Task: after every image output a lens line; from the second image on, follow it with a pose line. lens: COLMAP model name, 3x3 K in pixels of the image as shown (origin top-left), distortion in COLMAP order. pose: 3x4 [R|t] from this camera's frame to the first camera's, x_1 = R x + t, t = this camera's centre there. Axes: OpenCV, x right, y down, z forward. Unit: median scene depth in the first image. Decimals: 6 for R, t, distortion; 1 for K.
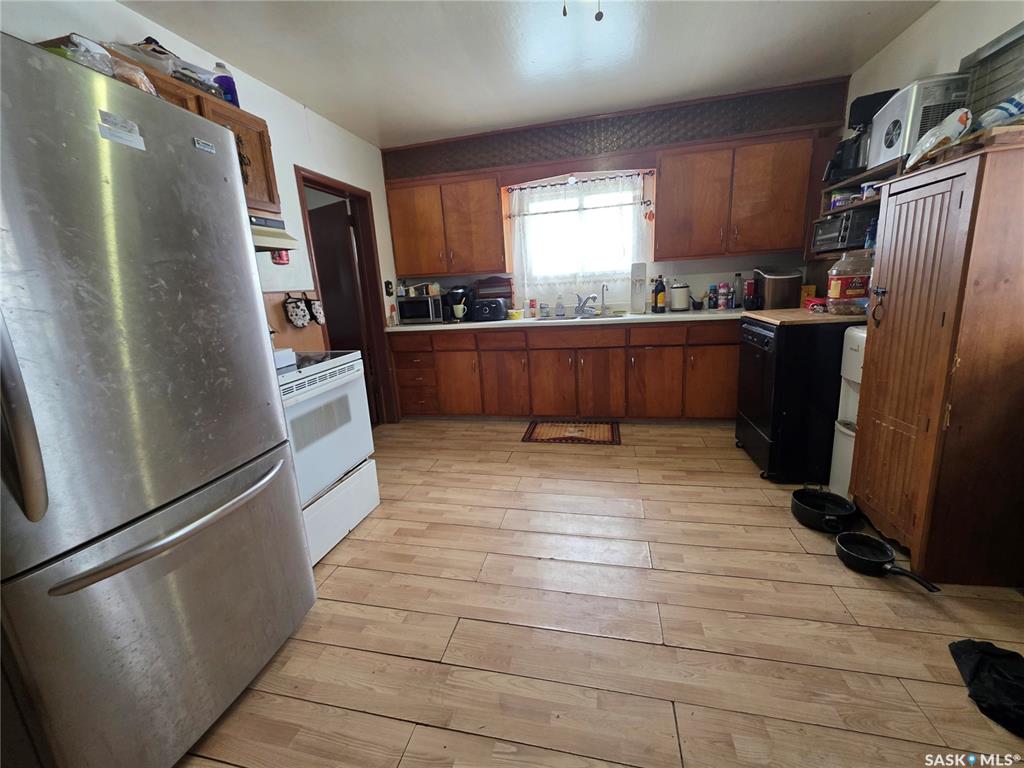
lens RADIAL K [[407.3, 0, 513.3], [0, 407.3, 383.2], [0, 0, 1]] dist [-0.000966, 0.001547]
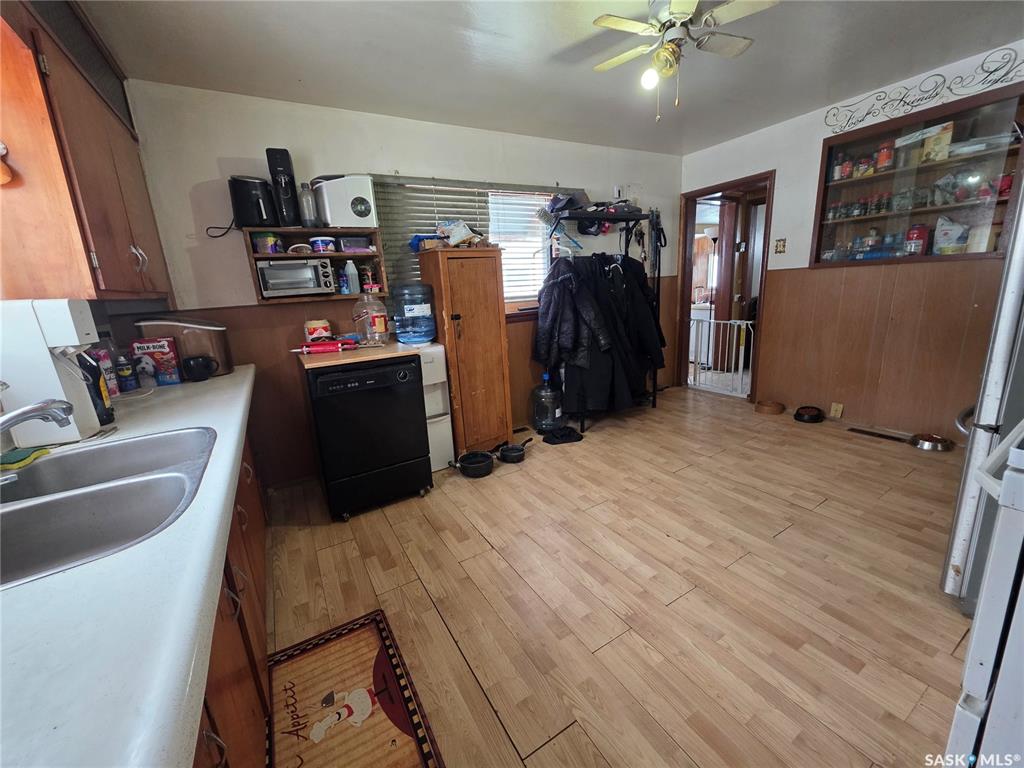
lens RADIAL K [[407.3, 0, 508.6], [0, 407.3, 382.8], [0, 0, 1]] dist [-0.000966, 0.001547]
pose [[-0.678953, -0.071393, 0.730702, -0.270234], [0.270013, 0.901226, 0.338945, -0.304998], [-0.682726, 0.427427, -0.592613, 1.218080]]
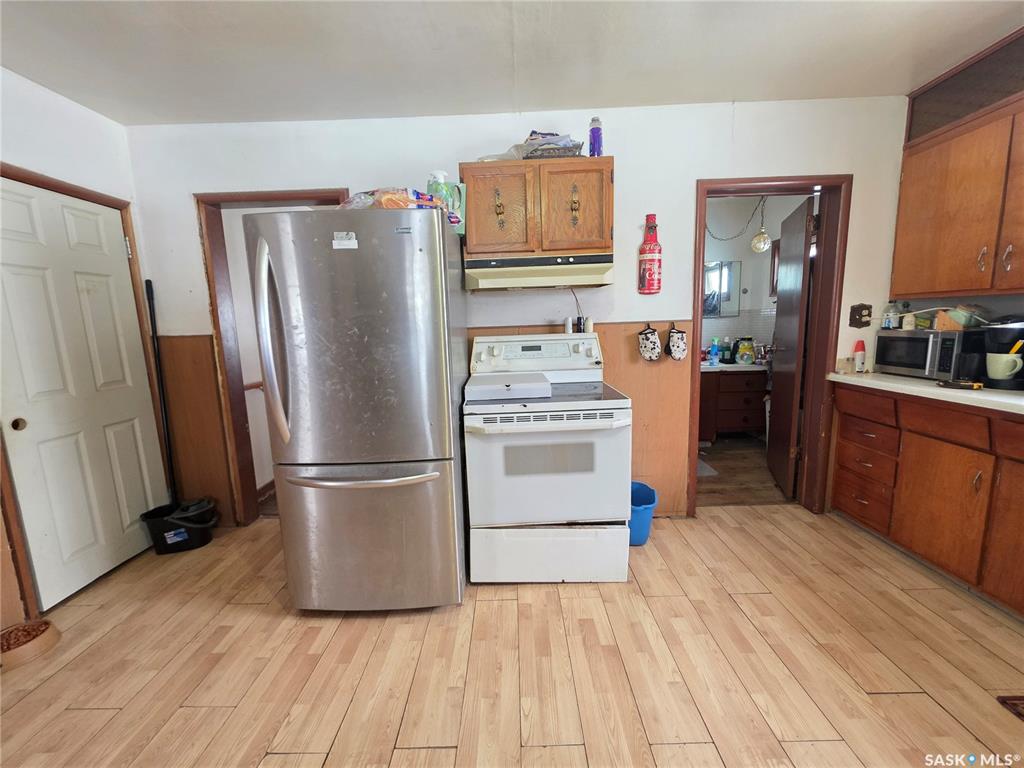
lens RADIAL K [[407.3, 0, 511.0], [0, 407.3, 385.3], [0, 0, 1]] dist [-0.000966, 0.001547]
pose [[0.213130, 0.196006, -0.957161, 0.297433], [-0.207772, 0.966355, 0.151624, -0.148449], [0.954676, 0.166555, 0.246684, 0.448680]]
